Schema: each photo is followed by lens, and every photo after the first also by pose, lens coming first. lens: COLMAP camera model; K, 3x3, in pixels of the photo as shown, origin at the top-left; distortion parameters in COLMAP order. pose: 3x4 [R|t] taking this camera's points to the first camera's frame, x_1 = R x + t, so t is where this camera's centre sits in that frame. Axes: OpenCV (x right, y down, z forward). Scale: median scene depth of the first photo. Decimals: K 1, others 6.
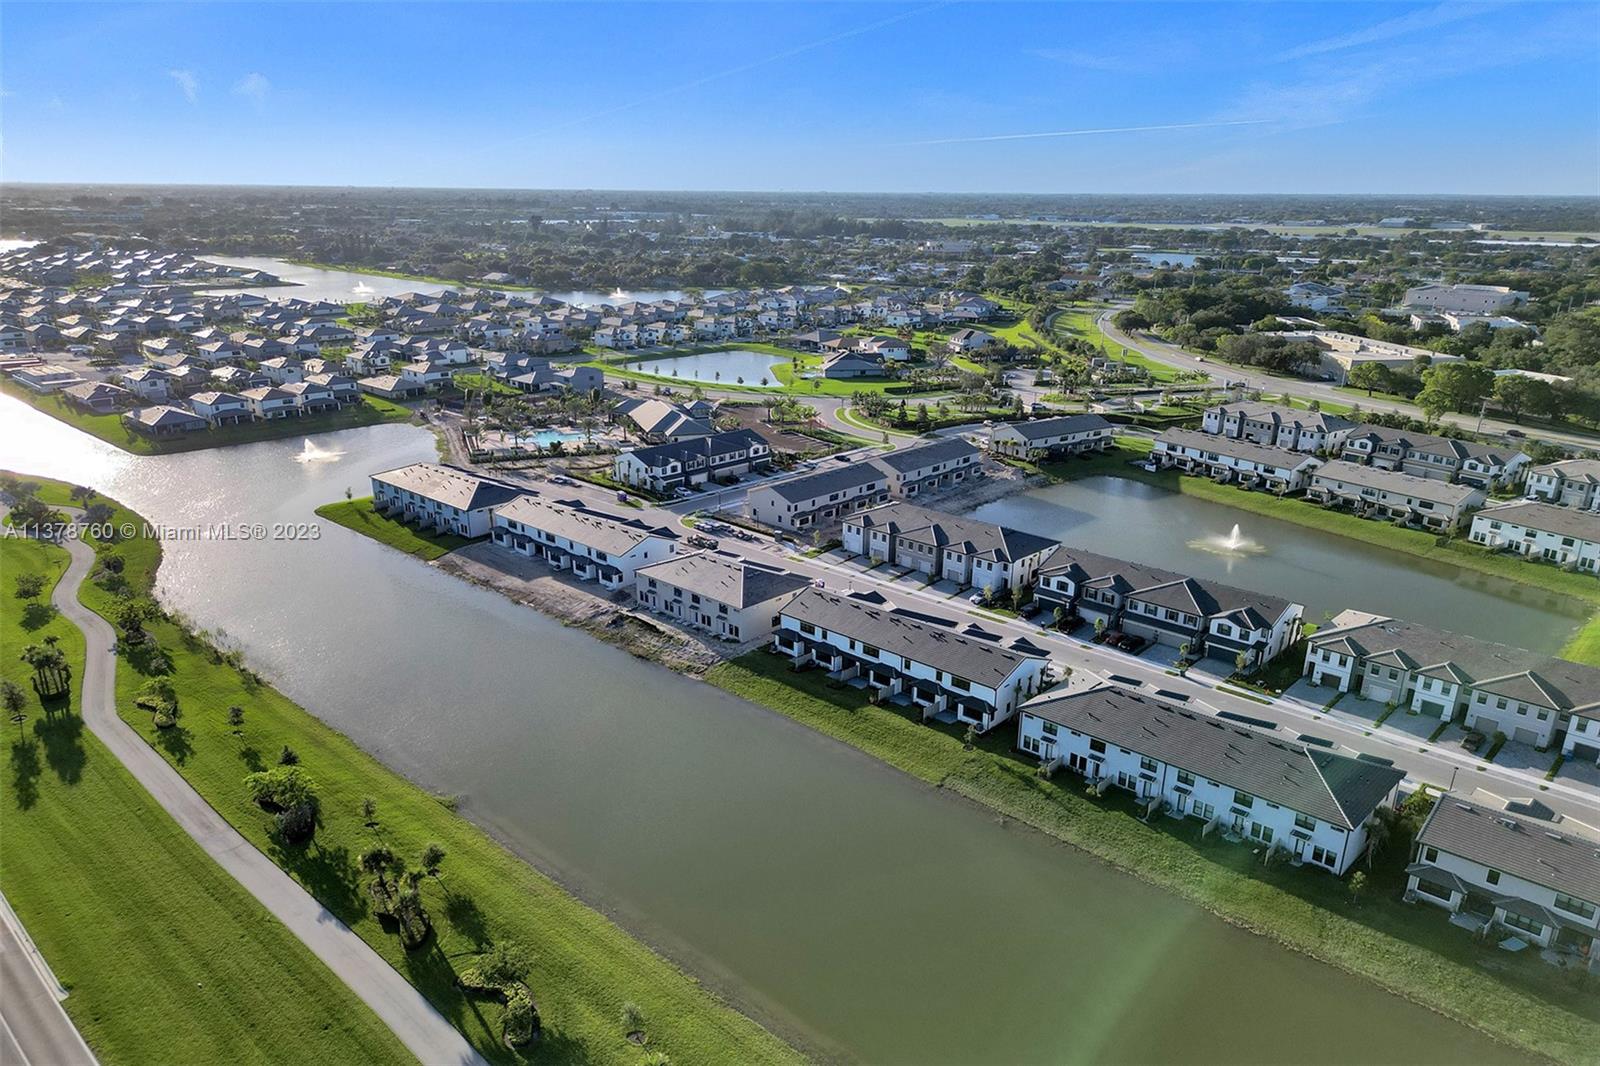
lens RADIAL K [[1121.5, 0, 803.4], [0, 1121.5, 561.0], [0, 0, 1]] dist [0.072941, -0.078705]
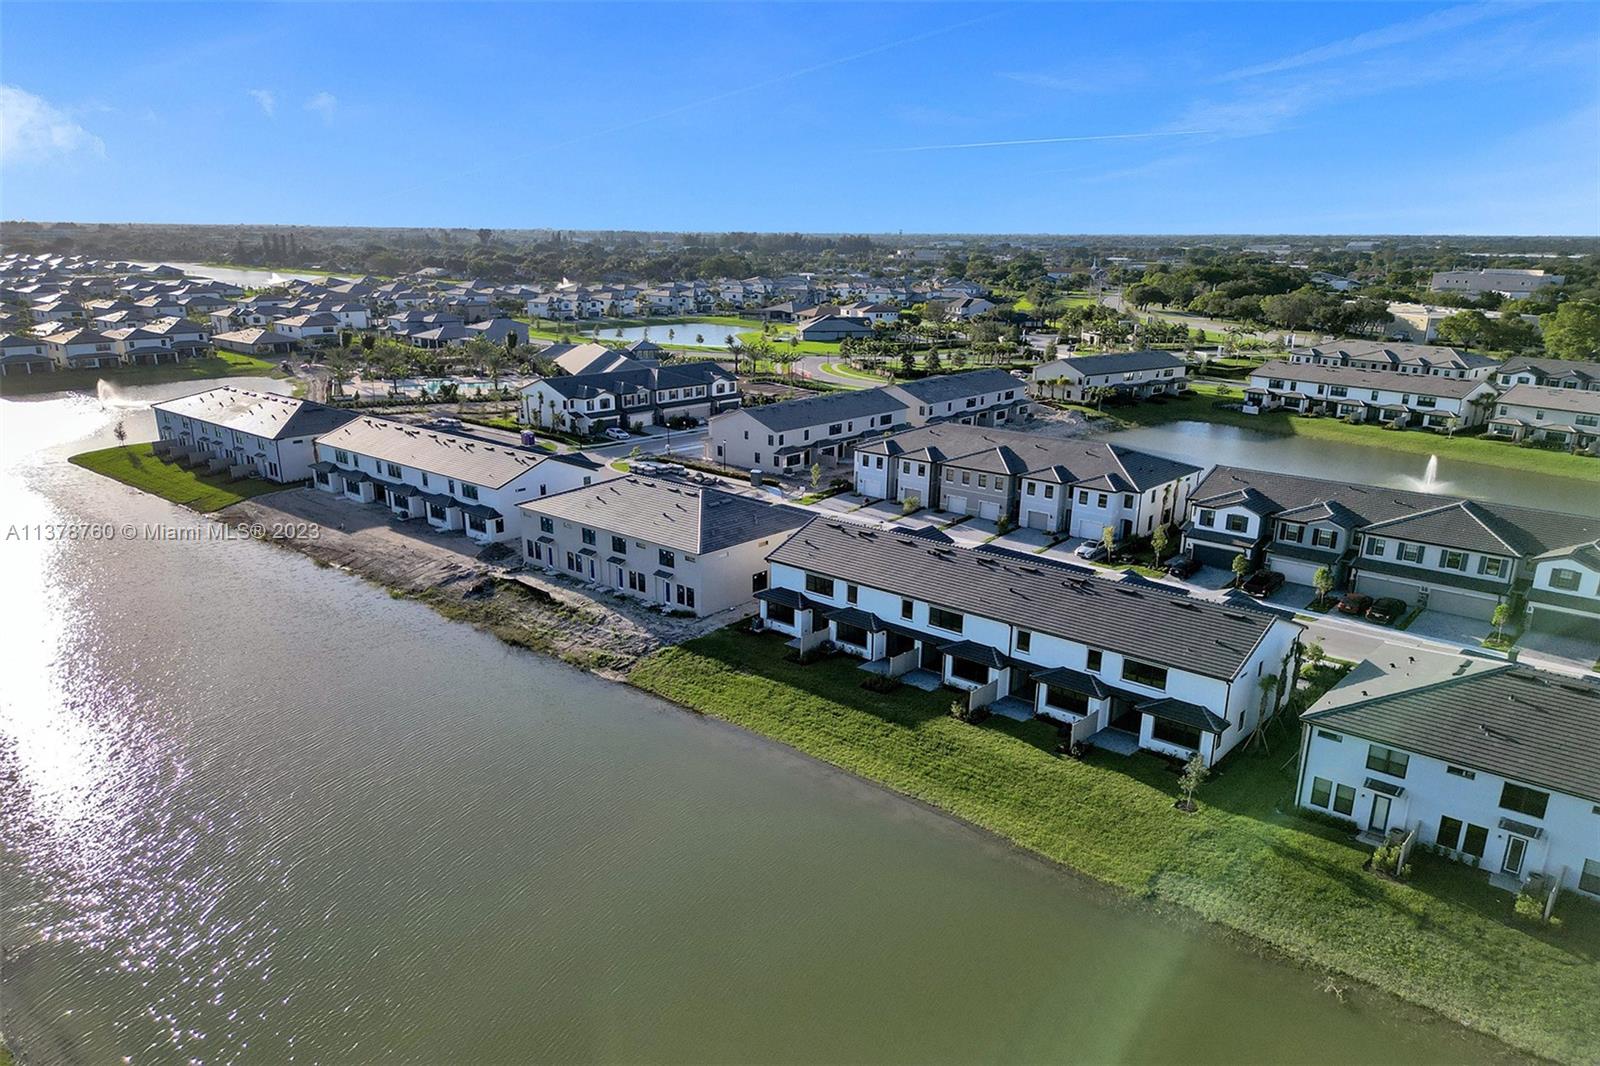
lens RADIAL K [[1112.7, 0, 803.1], [0, 1112.7, 588.4], [0, 0, 1]] dist [0.072404, -0.071235]
pose [[0.999439, -0.010816, 0.031696, -0.017071], [0.011116, 0.999895, -0.009310, 0.052943], [-0.031592, 0.009657, 0.999454, 0.363789]]
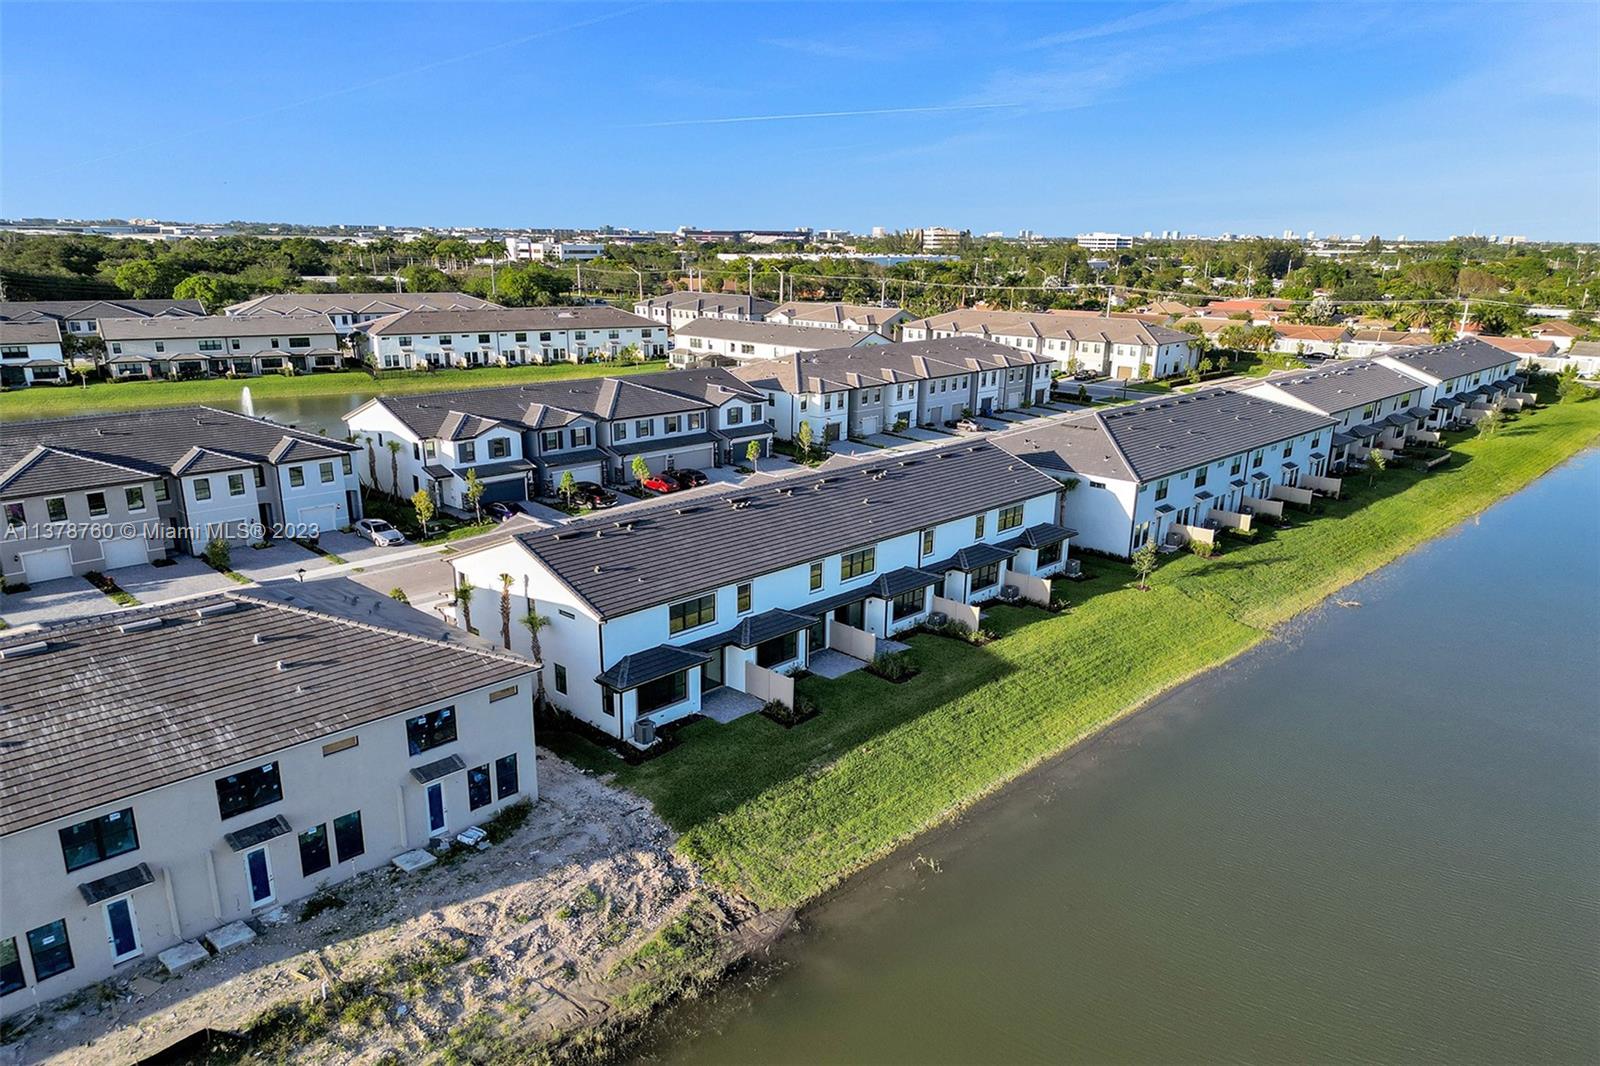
lens RADIAL K [[1121.5, 0, 803.4], [0, 1121.5, 561.0], [0, 0, 1]] dist [0.072941, -0.078705]
pose [[0.000337, -0.289056, 0.957312, -0.240441], [0.301453, 0.912808, 0.275512, -0.026580], [-0.953481, 0.288492, 0.087445, 0.742031]]
